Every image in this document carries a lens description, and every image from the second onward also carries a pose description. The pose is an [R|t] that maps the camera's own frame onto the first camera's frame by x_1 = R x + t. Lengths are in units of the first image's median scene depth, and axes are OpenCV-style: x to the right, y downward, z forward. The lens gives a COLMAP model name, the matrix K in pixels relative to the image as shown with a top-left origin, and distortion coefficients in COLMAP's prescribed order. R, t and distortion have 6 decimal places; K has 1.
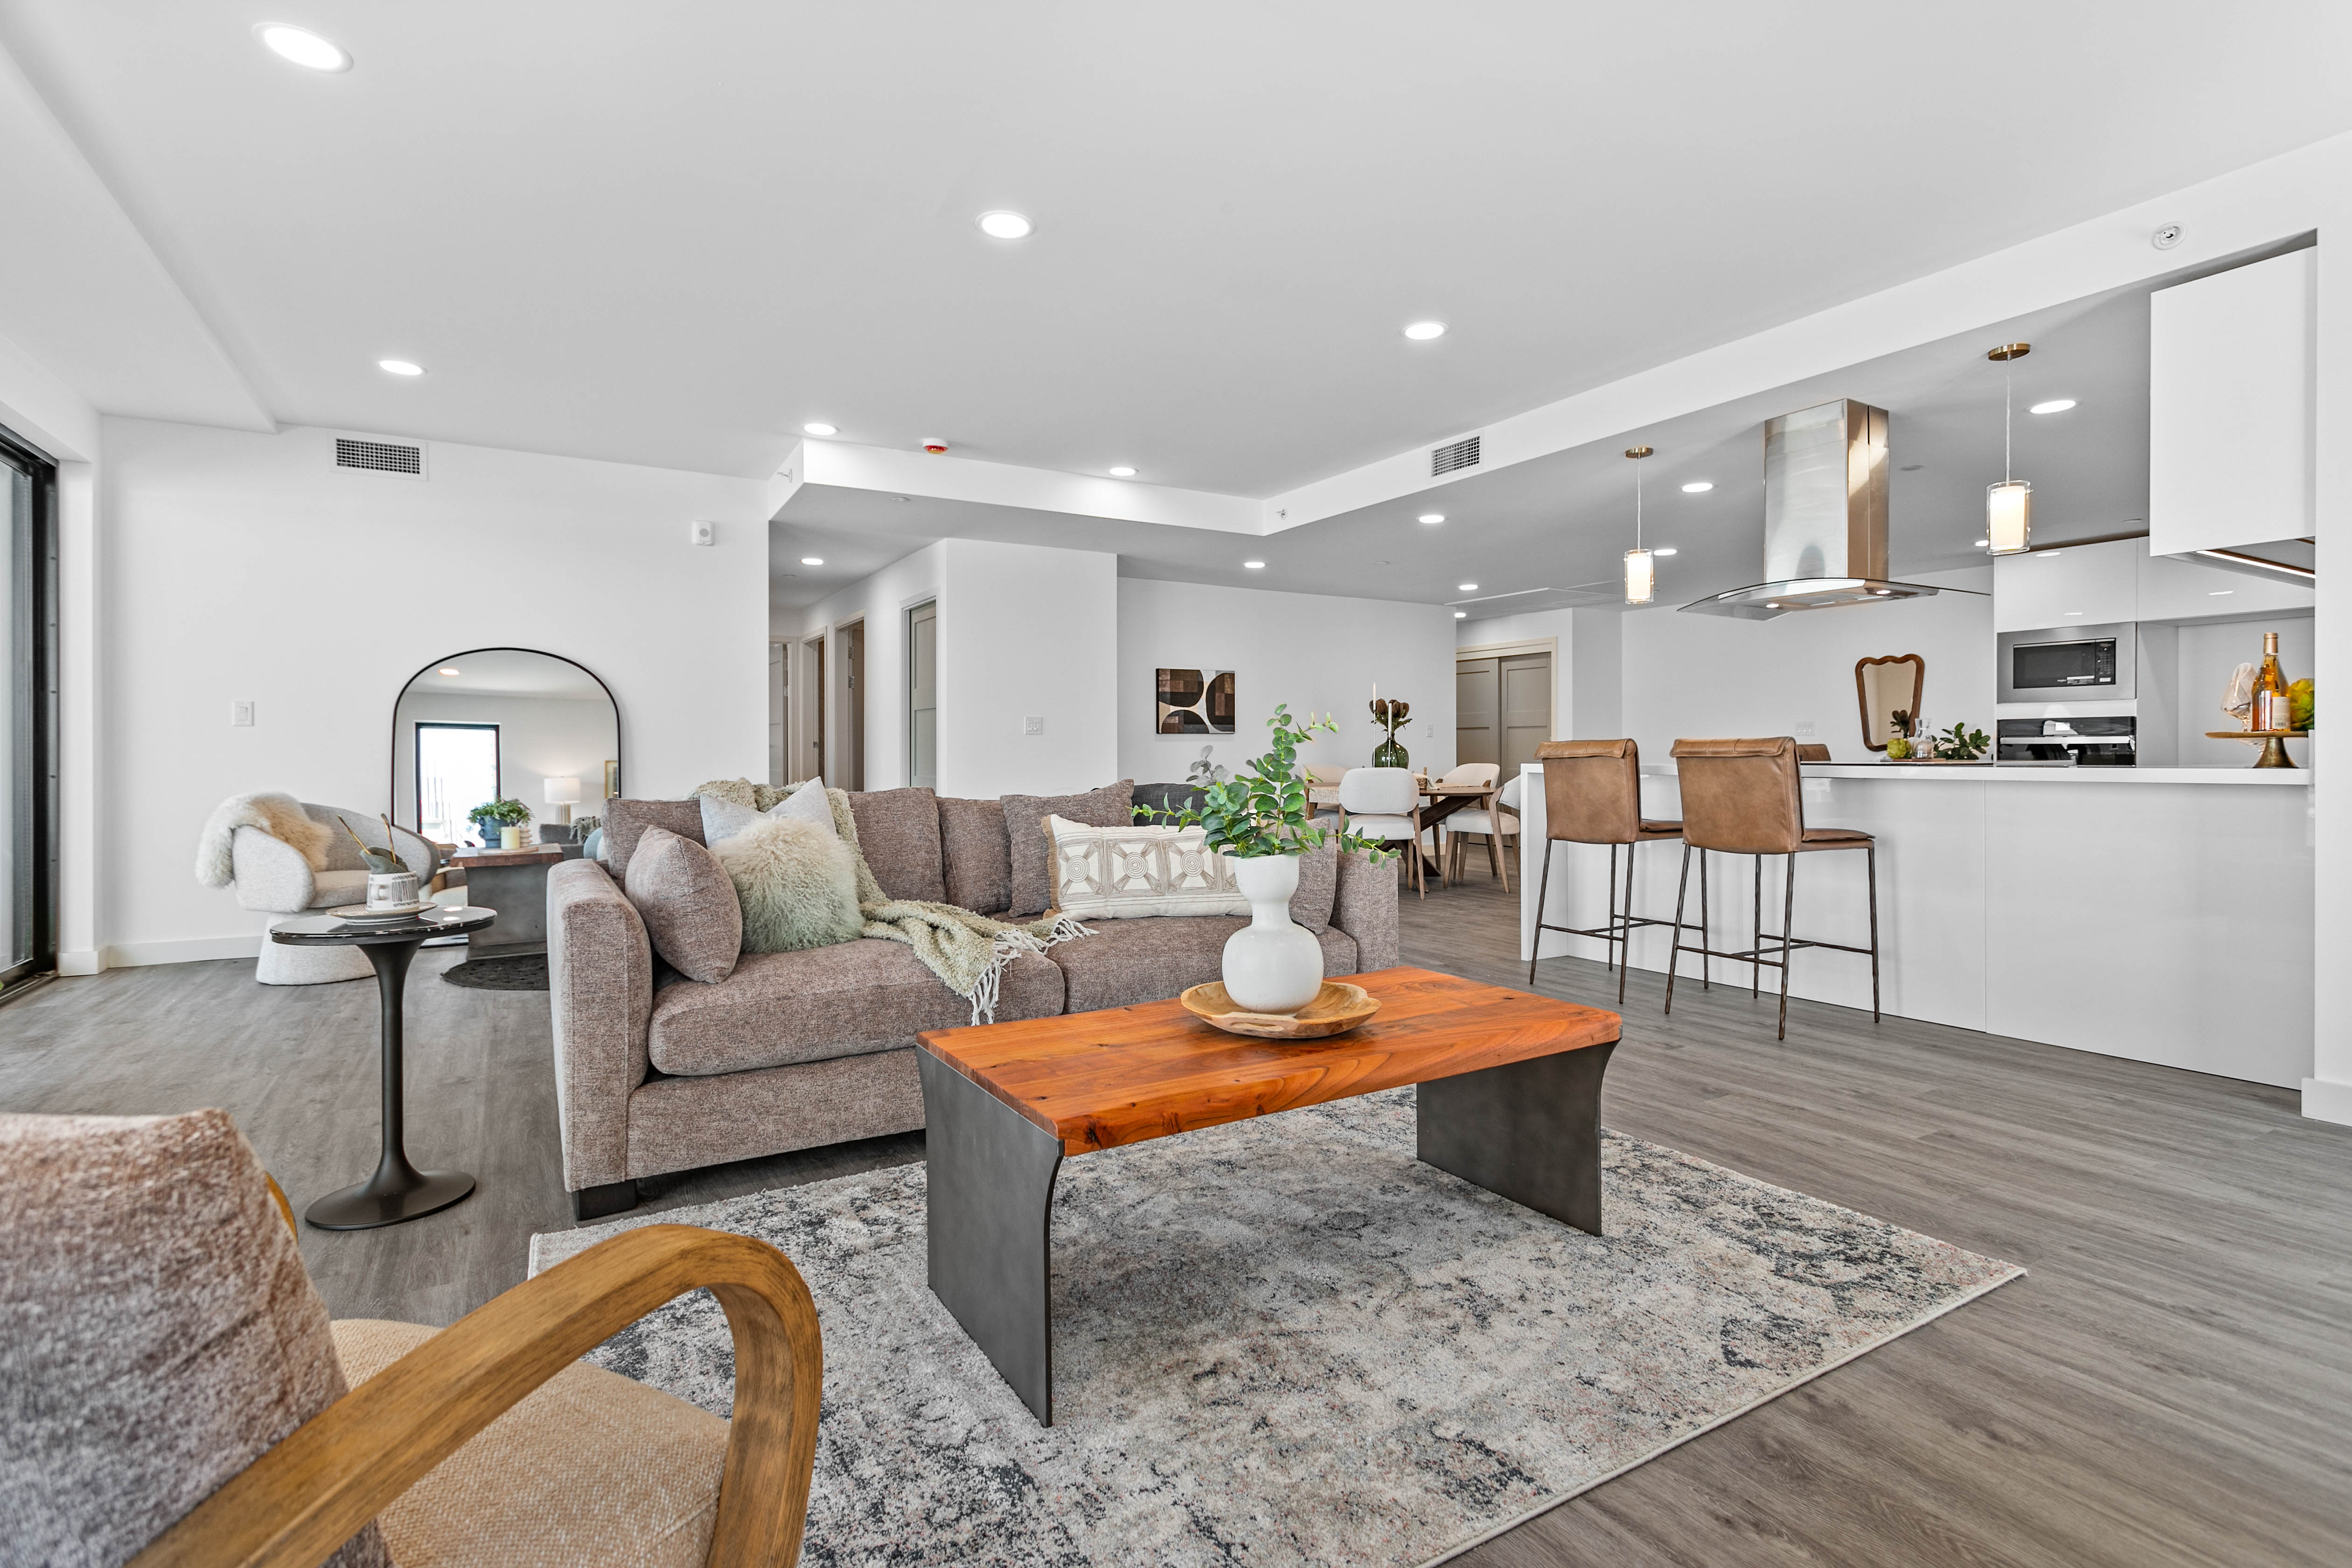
lens RADIAL K [[1117.4, 0, 1175.2], [0, 1117.4, 767.9], [0, 0, 1]] dist [0.001945, 0.001849]
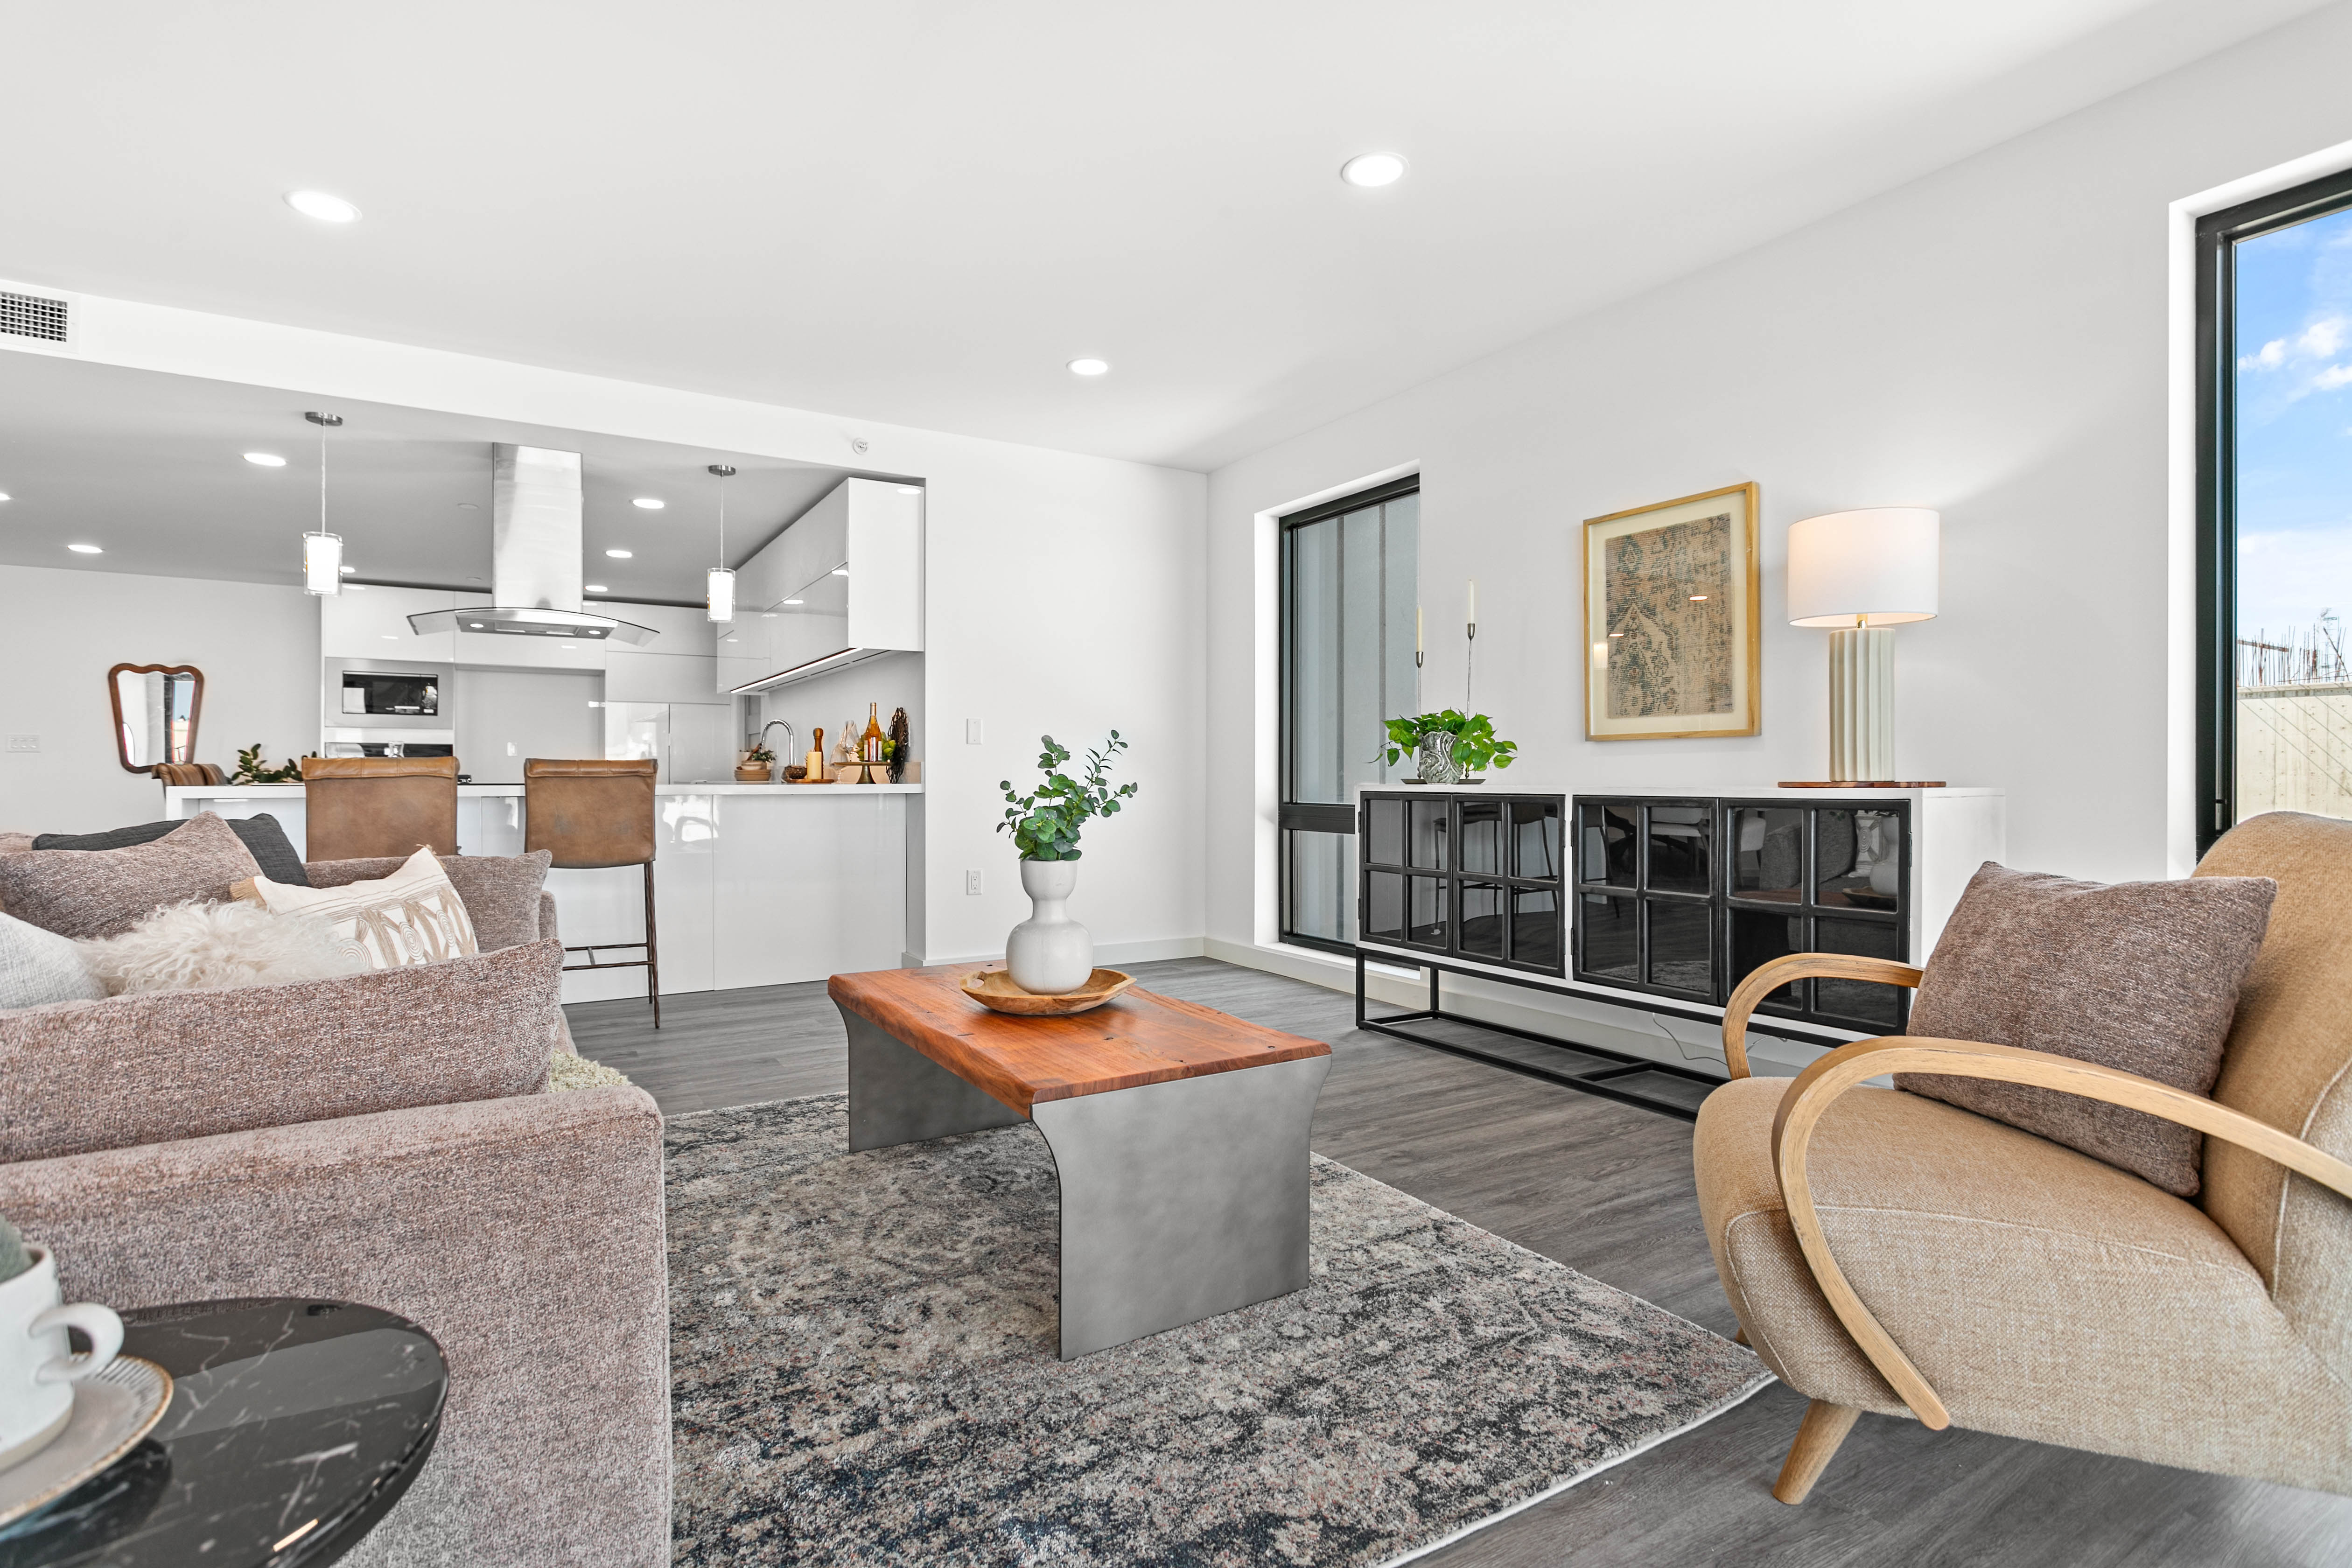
lens RADIAL K [[1132.4, 0, 1176.0], [0, 1132.4, 784.0], [0, 0, 1]] dist [0.001021, 0.000636]
pose [[-0.010227, -0.004004, 0.999940, -0.485360], [0.012880, 0.999908, 0.004136, -0.000369], [-0.999865, 0.012921, -0.010174, 0.394380]]
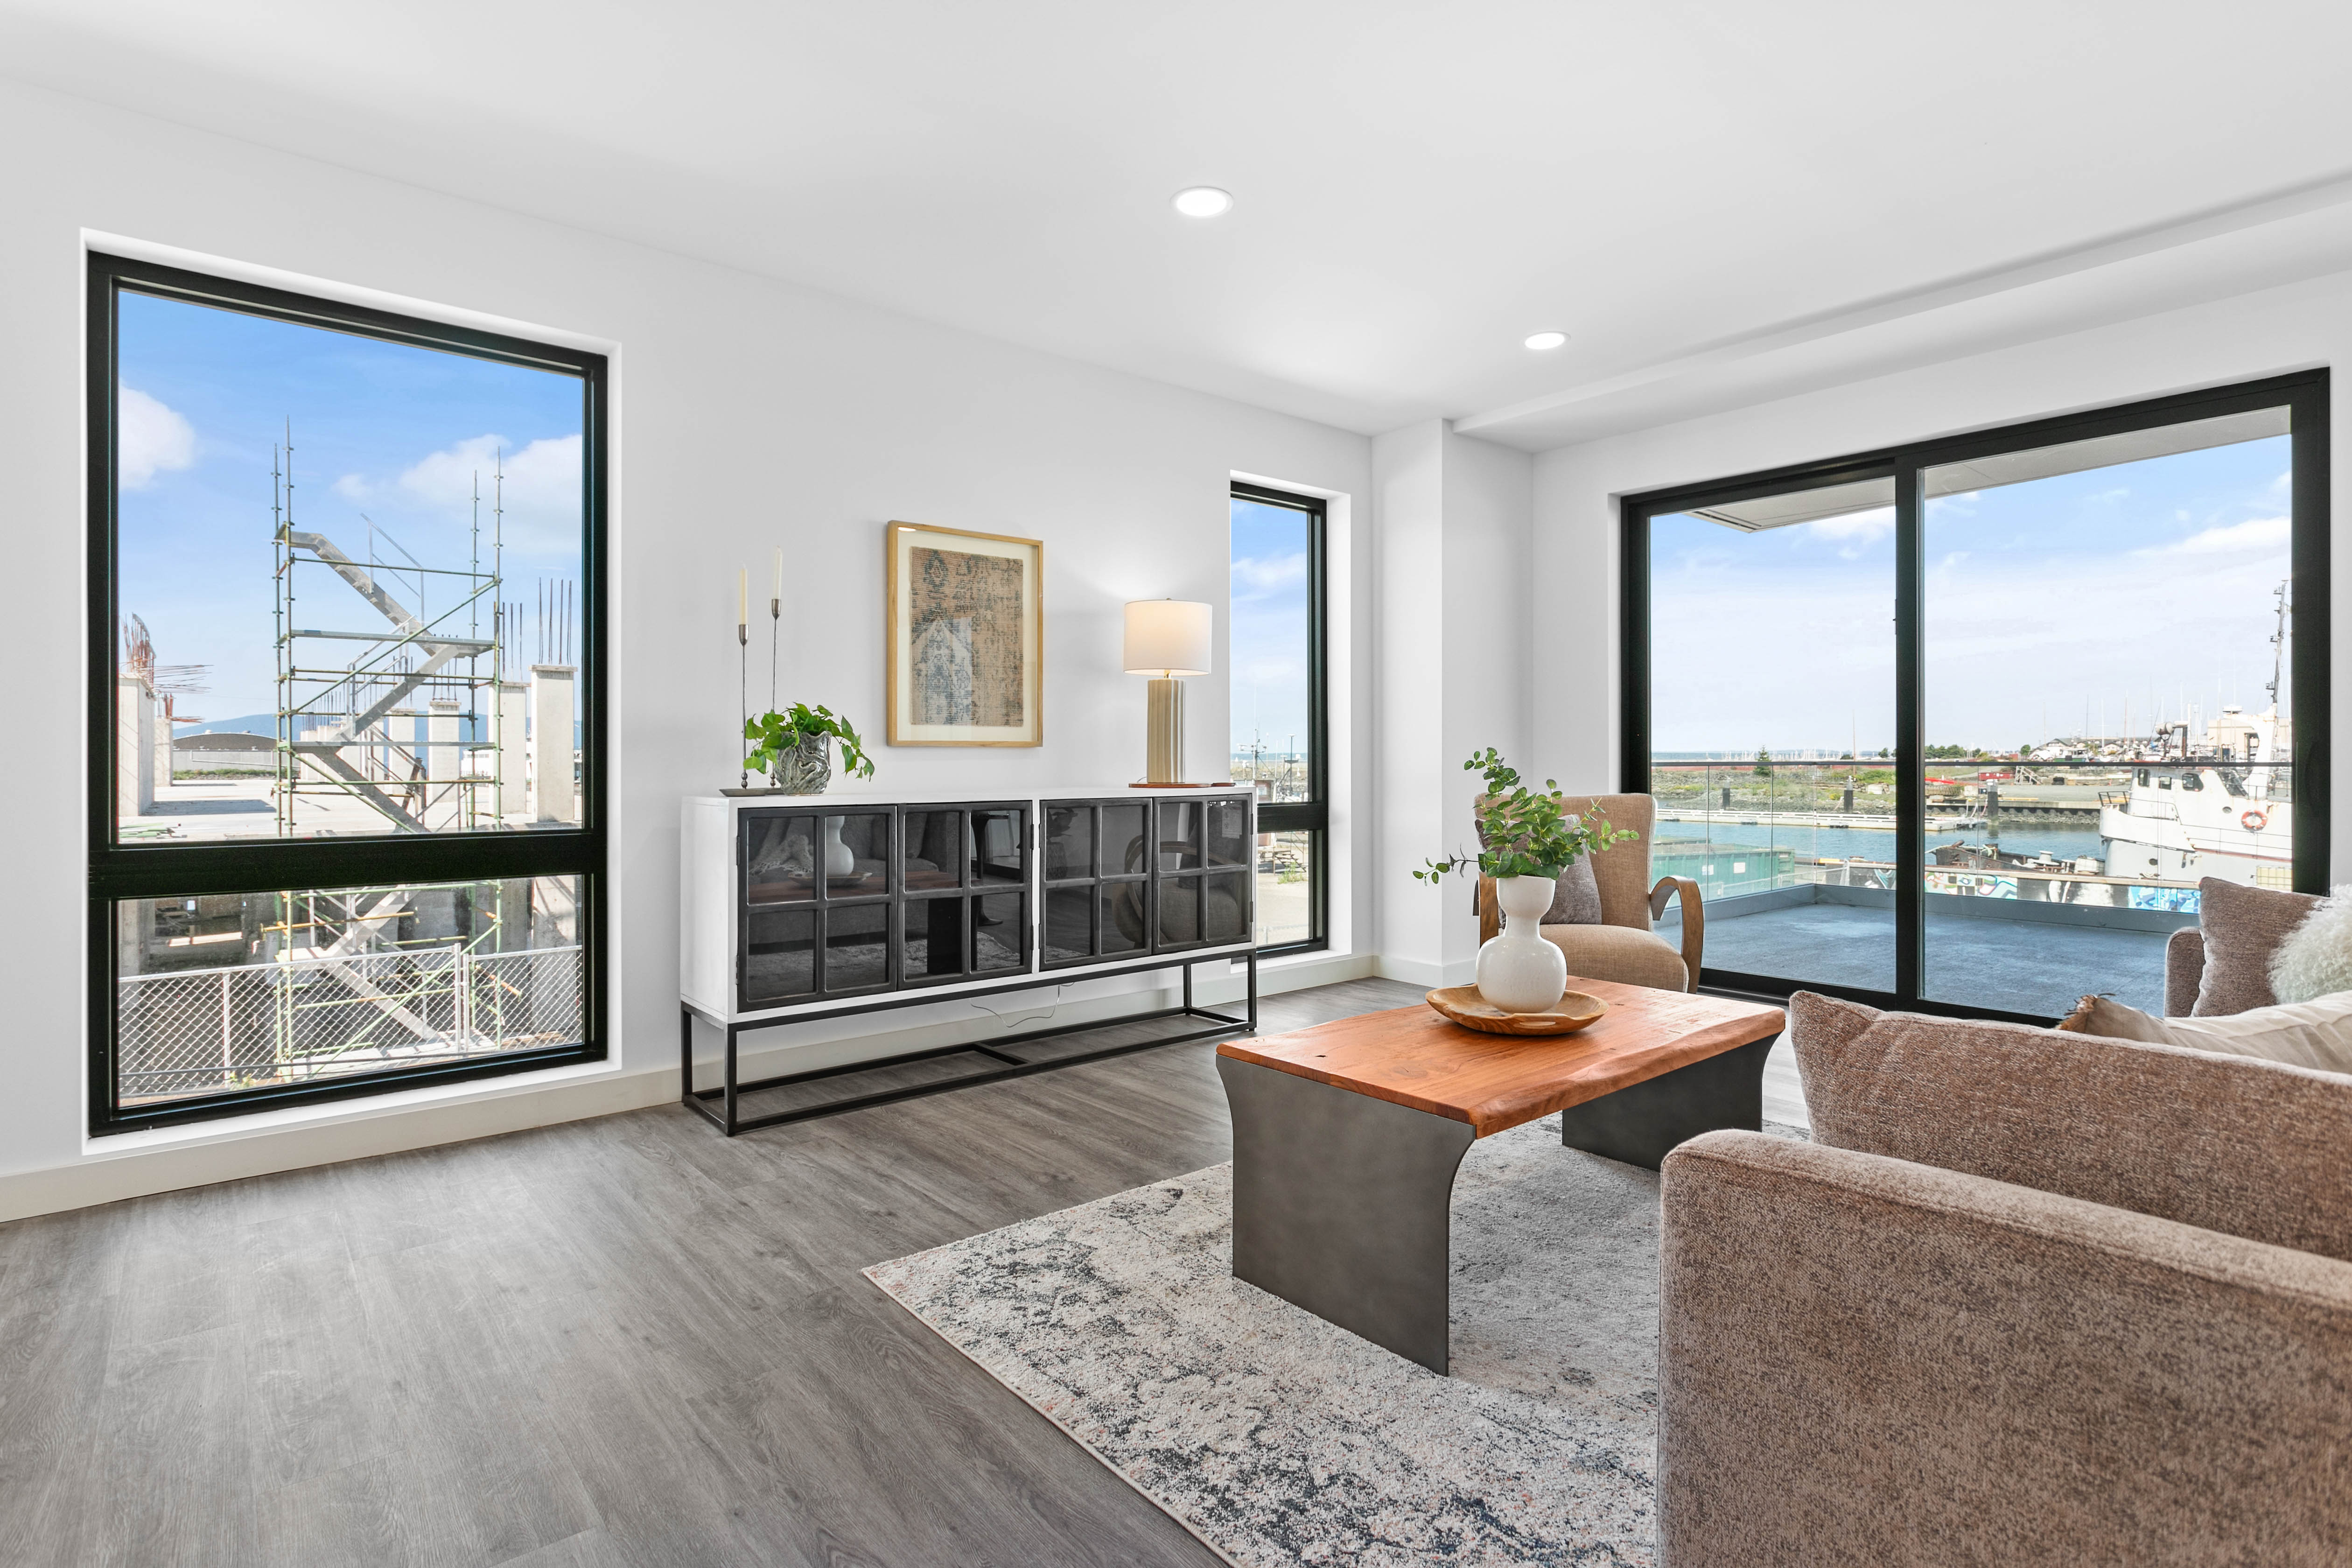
lens RADIAL K [[1178.0, 0, 1178.4], [0, 1178.0, 763.7], [0, 0, 1]] dist [-0.004267, -0.000131]
pose [[-0.986666, 0.004832, -0.162686, 0.282881], [0.002043, 0.999848, 0.017305, -0.026166], [0.162745, 0.016742, -0.986526, 0.955997]]
